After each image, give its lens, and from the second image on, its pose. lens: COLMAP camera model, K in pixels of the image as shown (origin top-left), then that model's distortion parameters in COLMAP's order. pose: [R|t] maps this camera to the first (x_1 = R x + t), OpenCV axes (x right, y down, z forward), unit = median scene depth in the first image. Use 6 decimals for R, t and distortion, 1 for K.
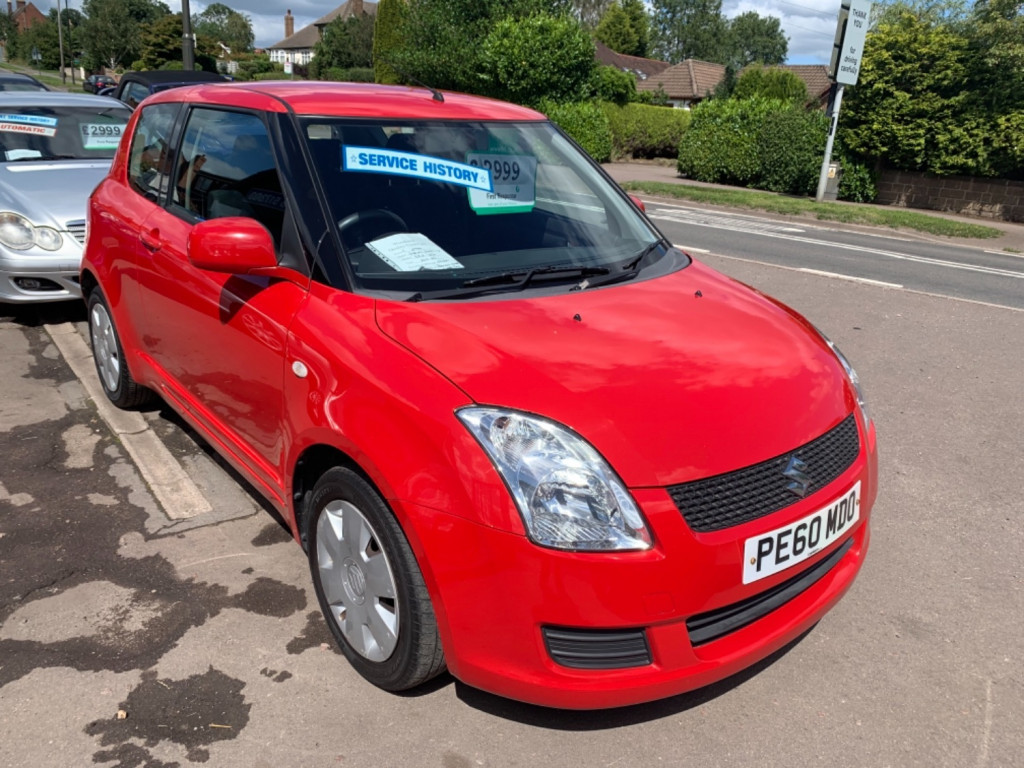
lens RADIAL K [[786.1, 0, 514.0], [0, 786.1, 383.1], [0, 0, 1]] dist [0.016395, -0.013392]
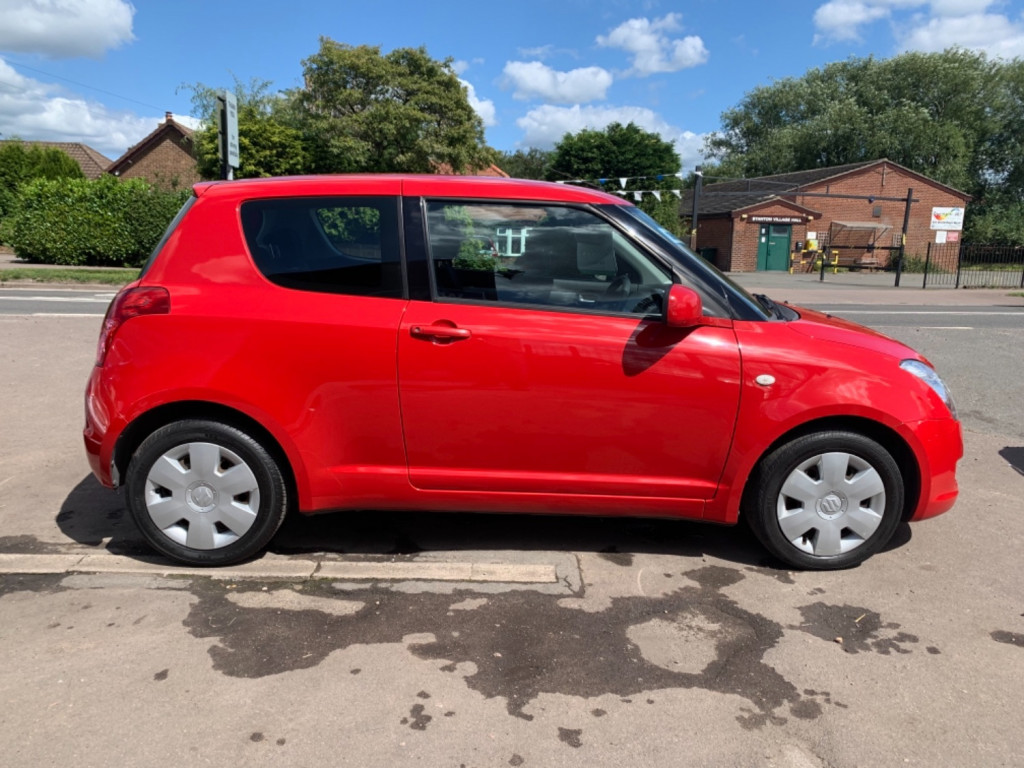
lens RADIAL K [[786.1, 0, 494.1], [0, 786.1, 409.0], [0, 0, 1]] dist [0.016395, -0.013392]
pose [[0.612643, -0.216432, 0.760149, -0.255015], [0.260683, 0.963289, 0.064174, -0.028768], [-0.746132, 0.158842, 0.646572, 0.071344]]
